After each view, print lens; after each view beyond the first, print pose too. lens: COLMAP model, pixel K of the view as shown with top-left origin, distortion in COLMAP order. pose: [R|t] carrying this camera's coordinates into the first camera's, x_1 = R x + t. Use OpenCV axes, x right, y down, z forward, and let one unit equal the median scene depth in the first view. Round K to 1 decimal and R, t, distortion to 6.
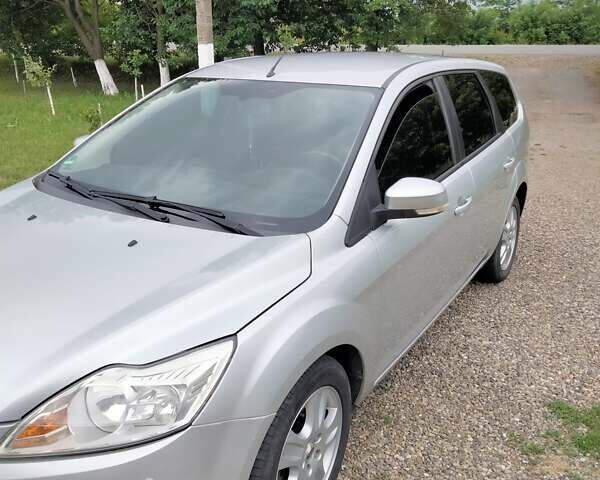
lens RADIAL K [[598.2, 0, 300.0], [0, 598.2, 240.0], [0, 0, 1]] dist [0.087768, -0.155035]
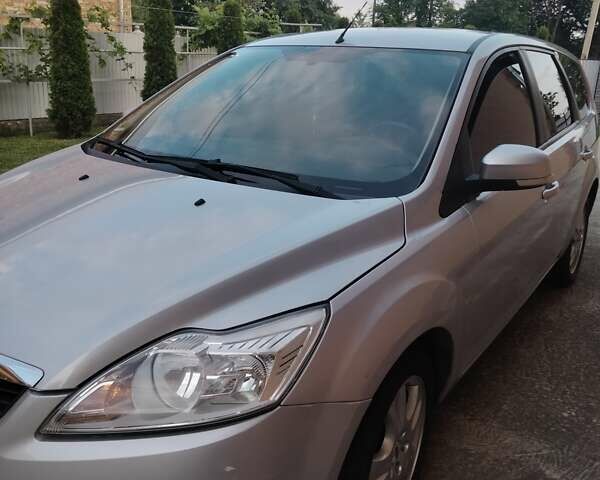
lens RADIAL K [[598.2, 0, 300.0], [0, 598.2, 240.0], [0, 0, 1]] dist [0.087768, -0.155035]
pose [[0.998948, 0.031105, -0.033703, -0.098991], [-0.031989, 0.999150, -0.026018, 0.077160], [0.032865, 0.027069, 0.999093, 0.130682]]
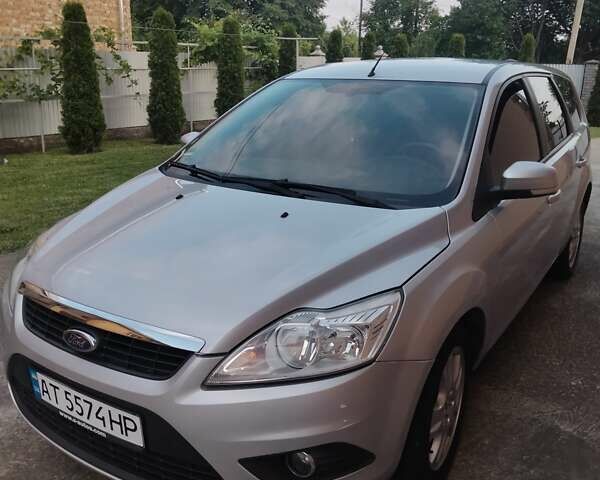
lens RADIAL K [[598.2, 0, 300.0], [0, 598.2, 240.0], [0, 0, 1]] dist [0.087768, -0.155035]
pose [[0.999816, 0.004133, -0.018753, -0.225371], [-0.004835, 0.999284, -0.037517, 0.092324], [0.018584, 0.037601, 0.999120, -0.103474]]
